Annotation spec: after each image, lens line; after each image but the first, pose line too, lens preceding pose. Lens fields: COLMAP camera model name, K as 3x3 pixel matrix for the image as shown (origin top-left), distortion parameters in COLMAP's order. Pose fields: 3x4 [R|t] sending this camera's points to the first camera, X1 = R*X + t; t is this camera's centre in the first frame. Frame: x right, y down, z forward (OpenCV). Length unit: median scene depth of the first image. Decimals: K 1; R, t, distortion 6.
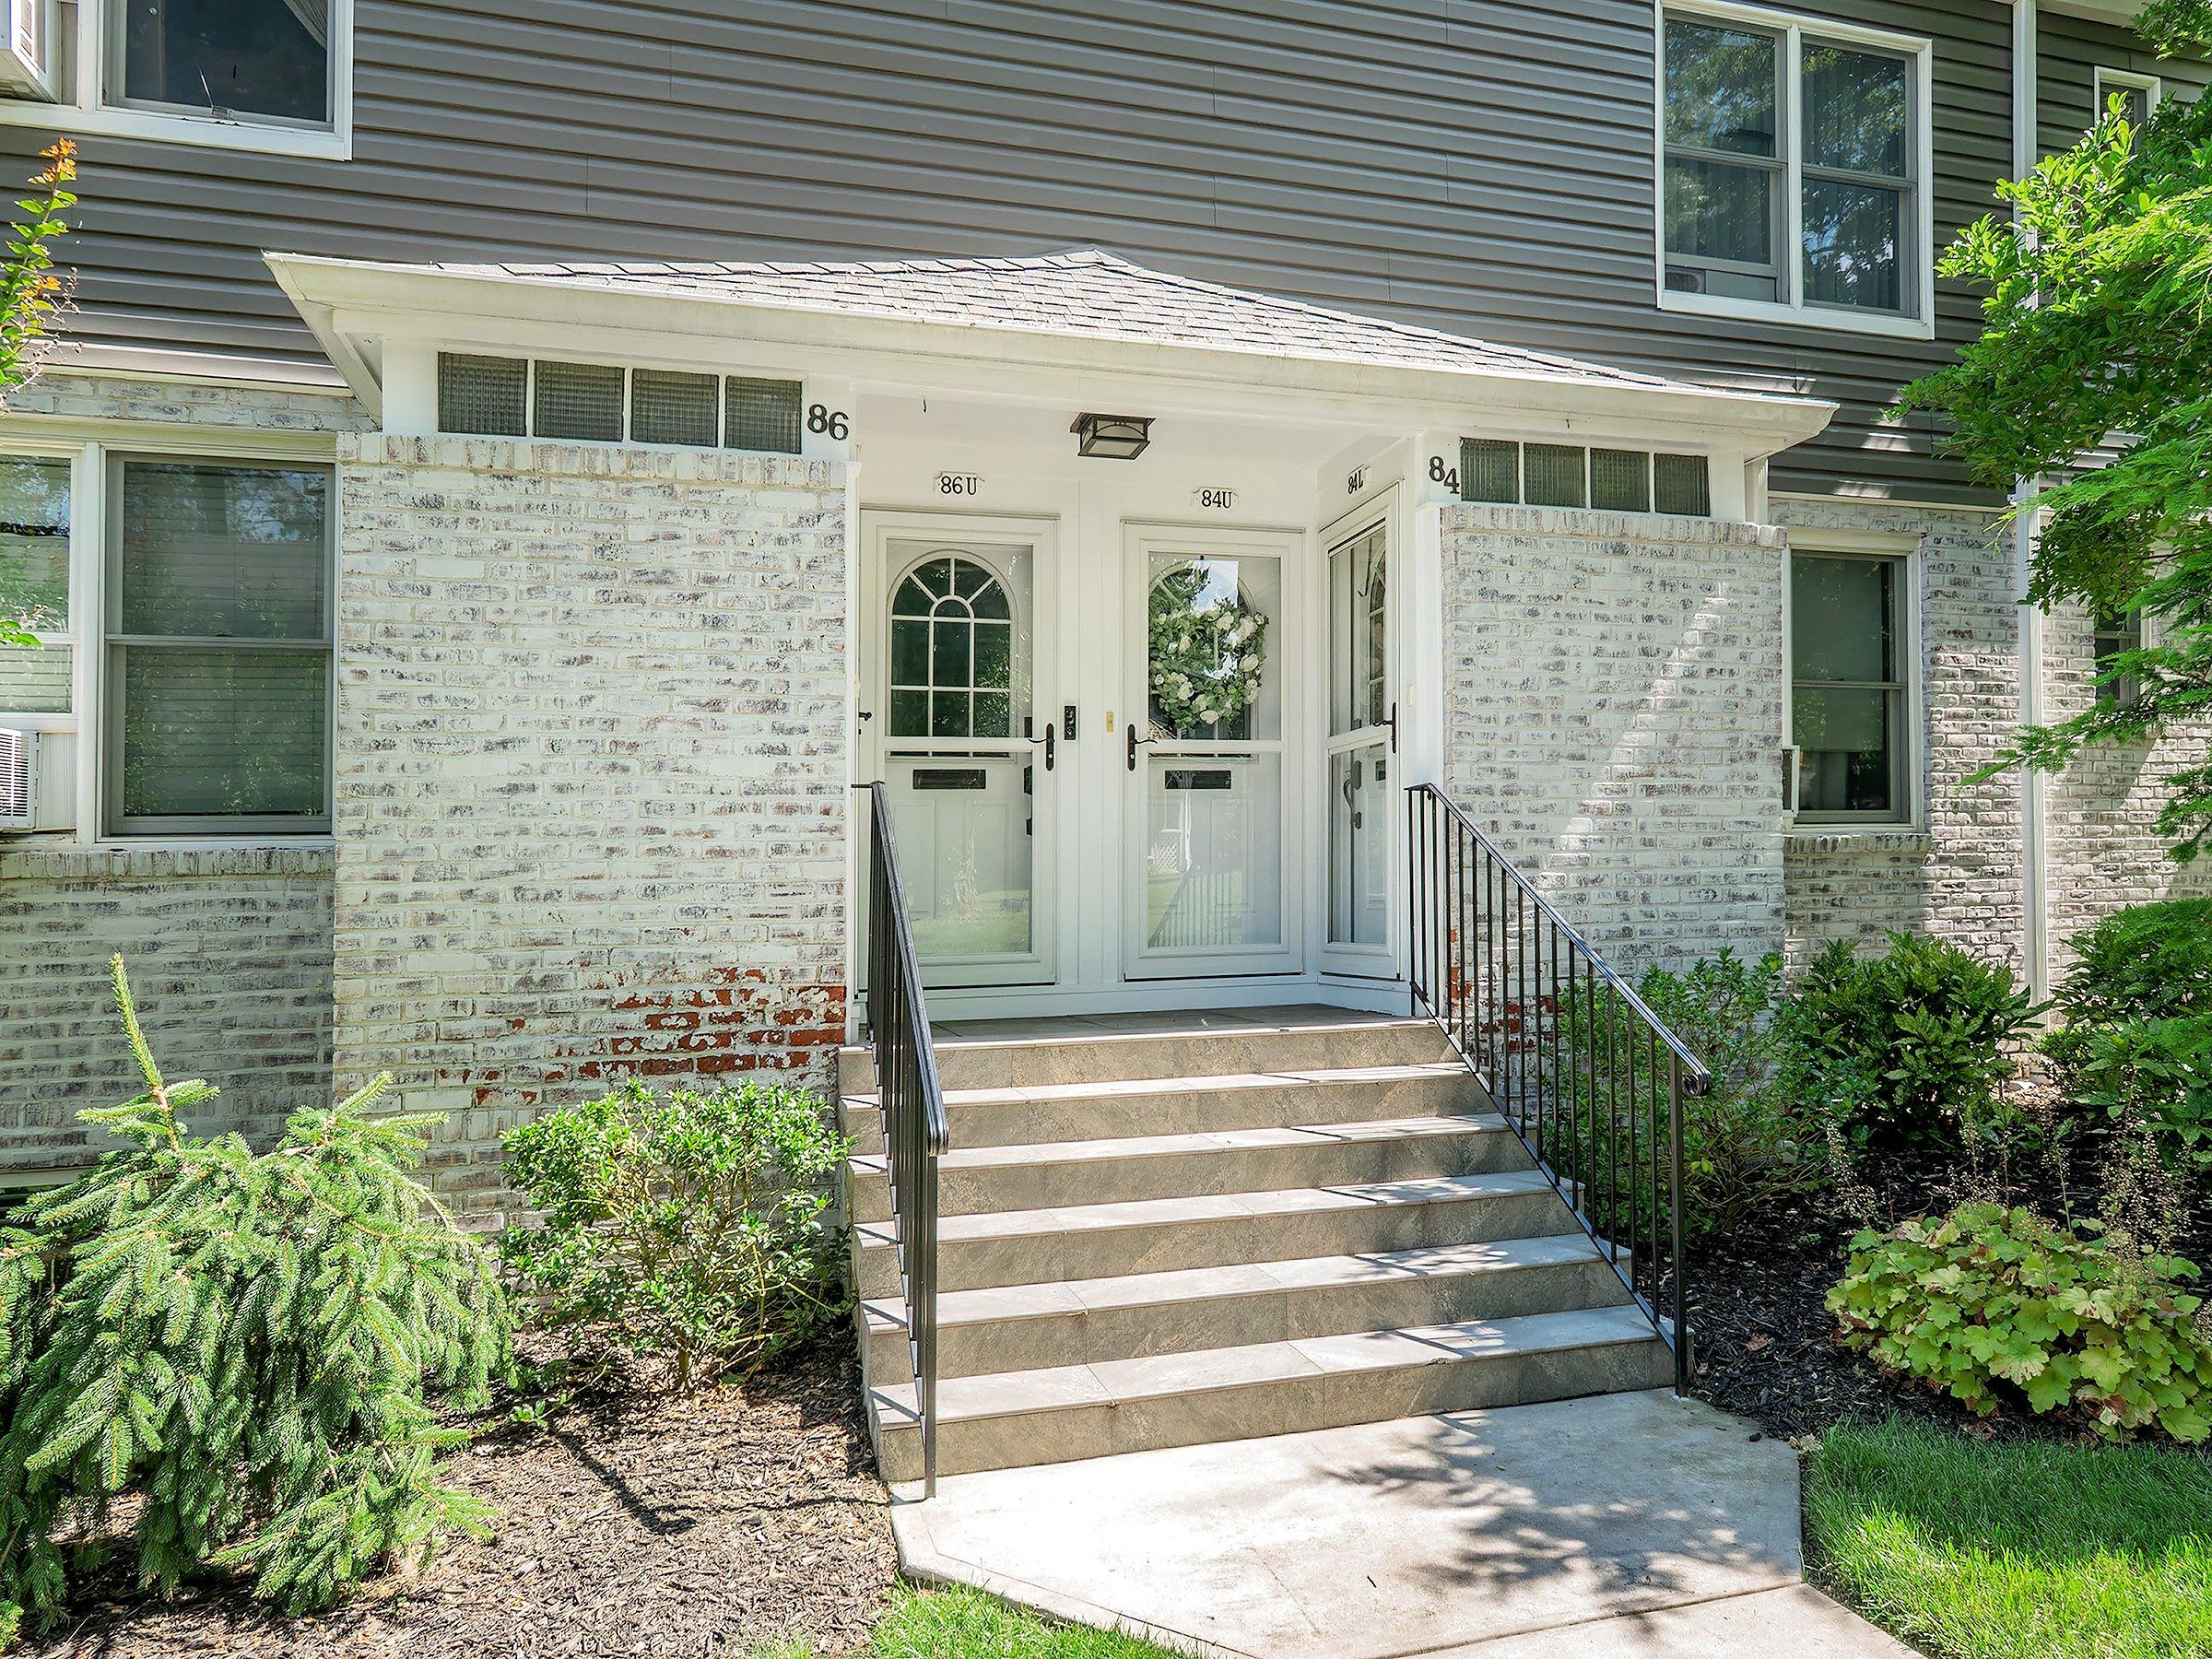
lens RADIAL K [[1332.0, 0, 1106.9], [0, 1332.0, 795.2], [0, 0, 1]] dist [0.004665, 0.000468]
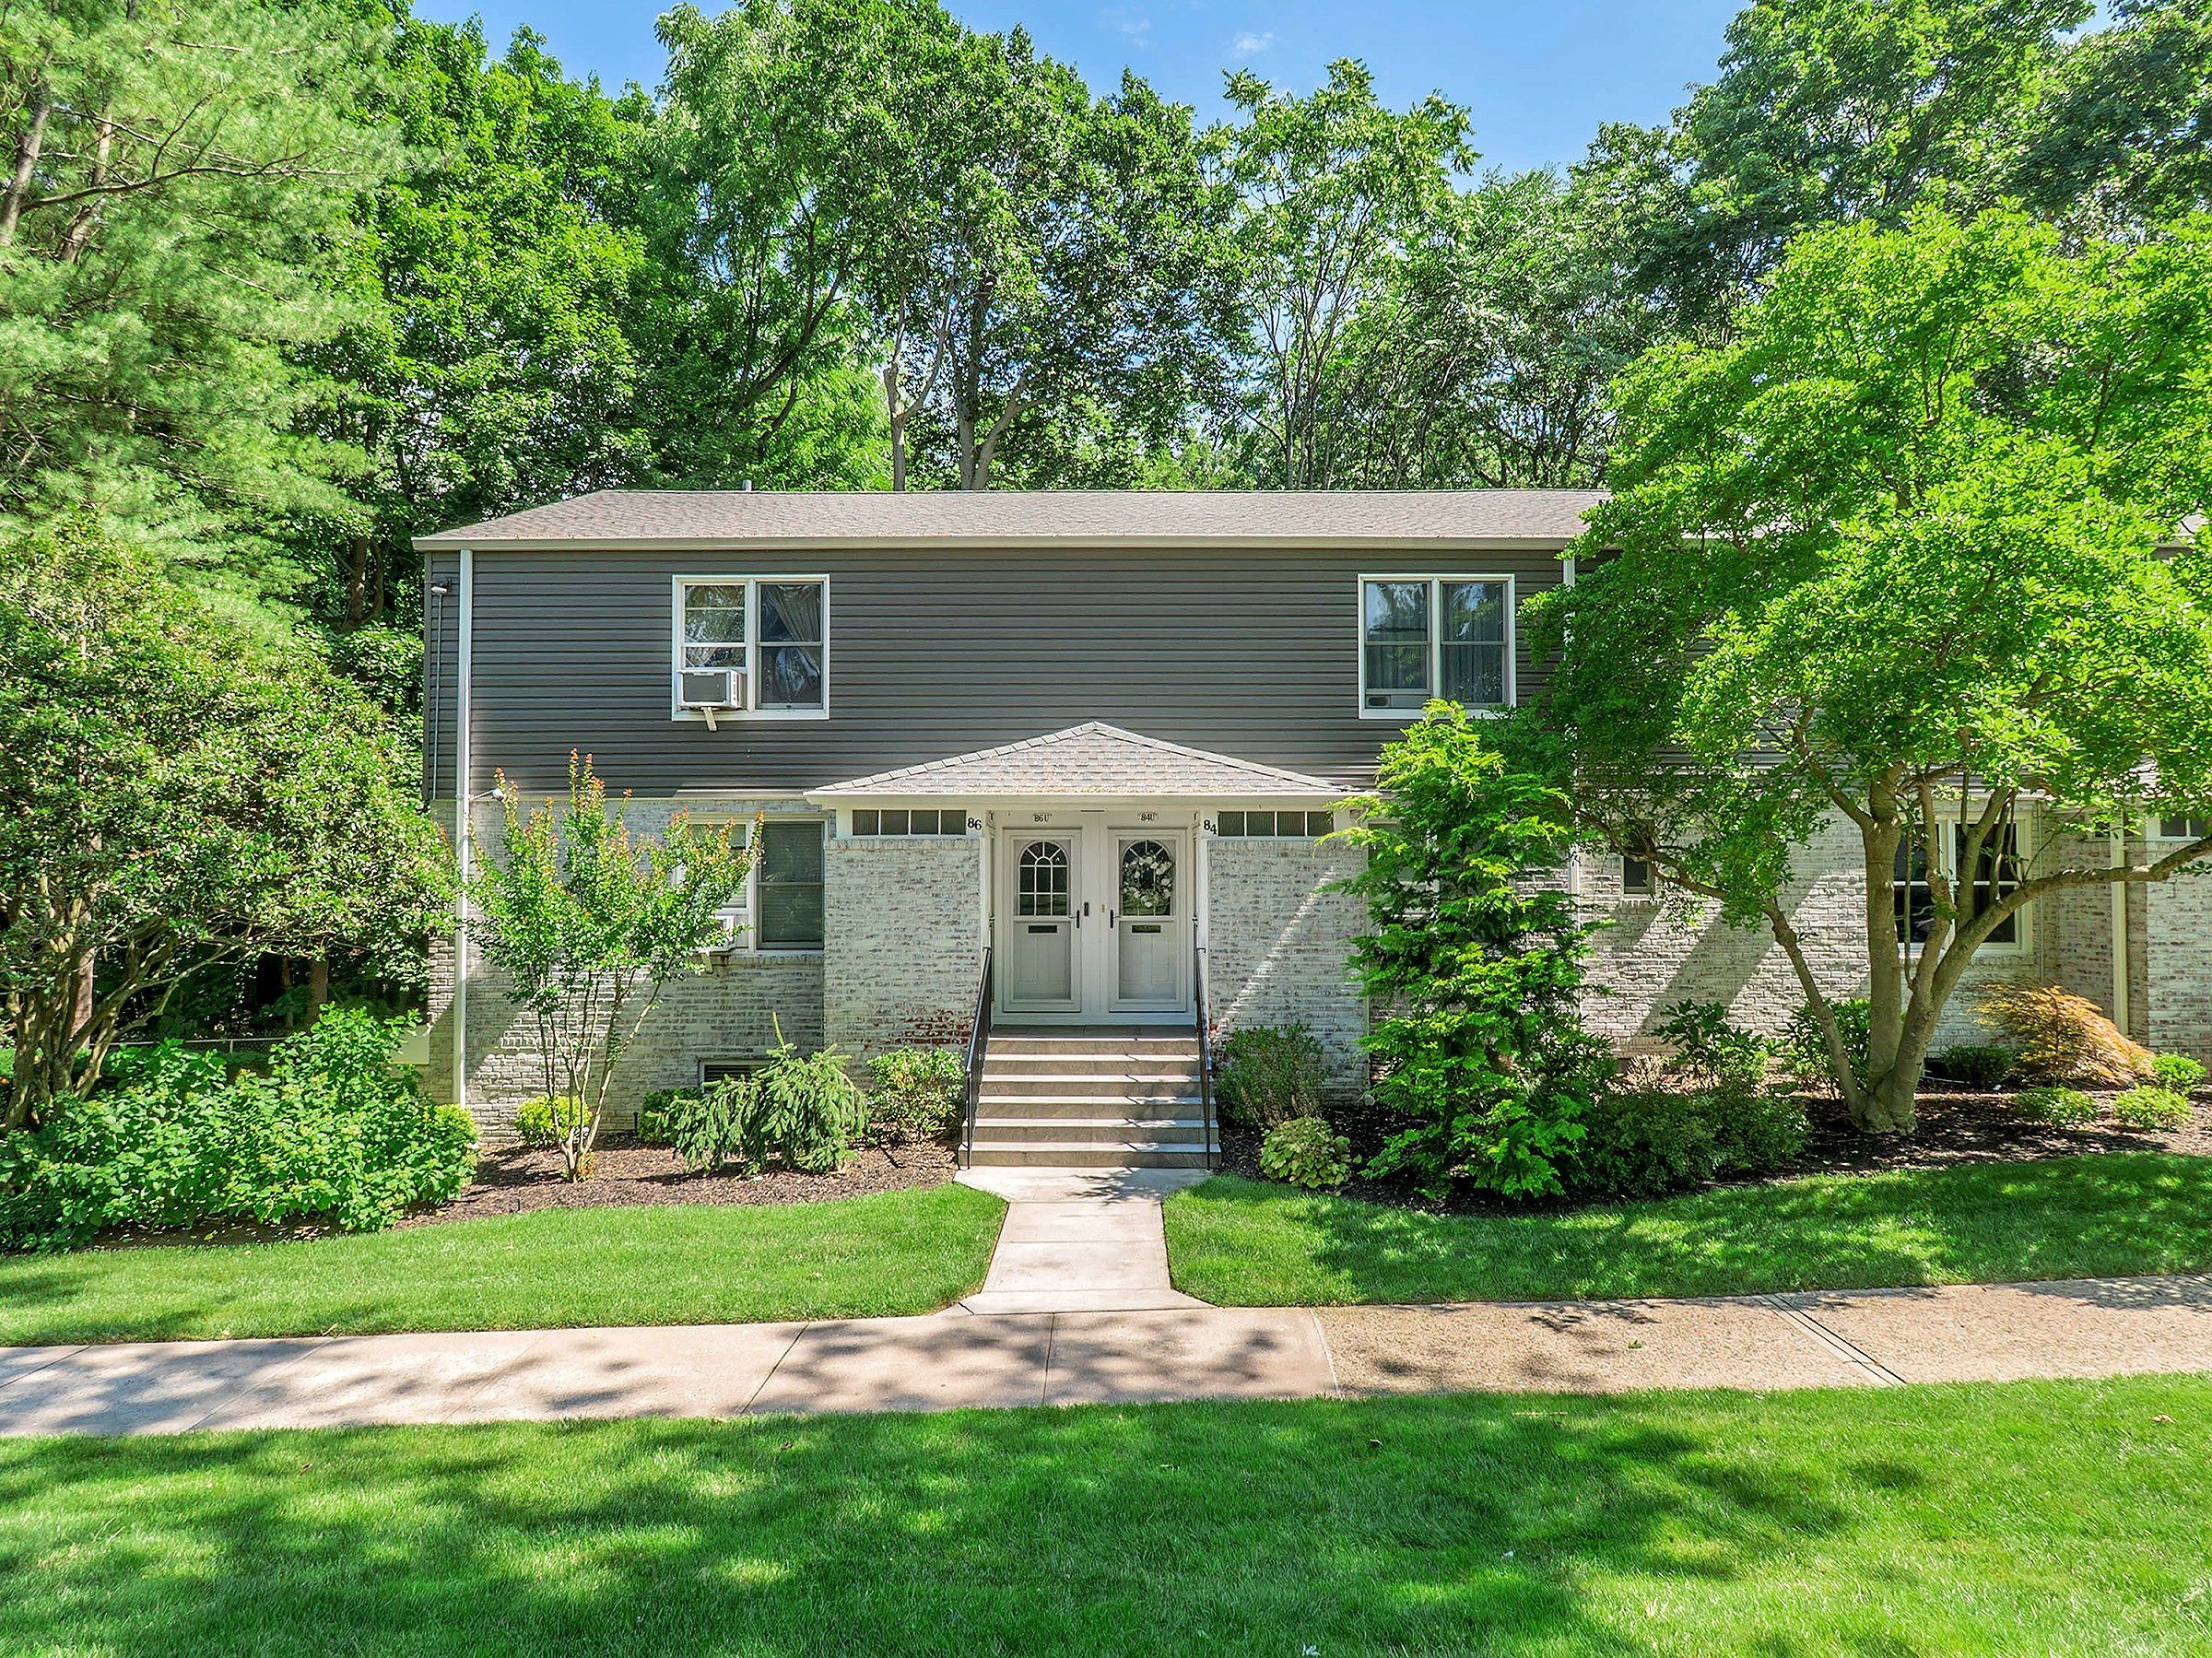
lens RADIAL K [[1015.8, 0, 1106.0], [0, 1015.8, 829.0], [0, 0, 1]] dist [0.001808, 0.000161]
pose [[0.964520, 0.008980, -0.263858, 0.781144], [-0.001269, 0.999567, 0.029381, -0.399497], [0.264008, -0.028004, 0.964114, -1.273207]]
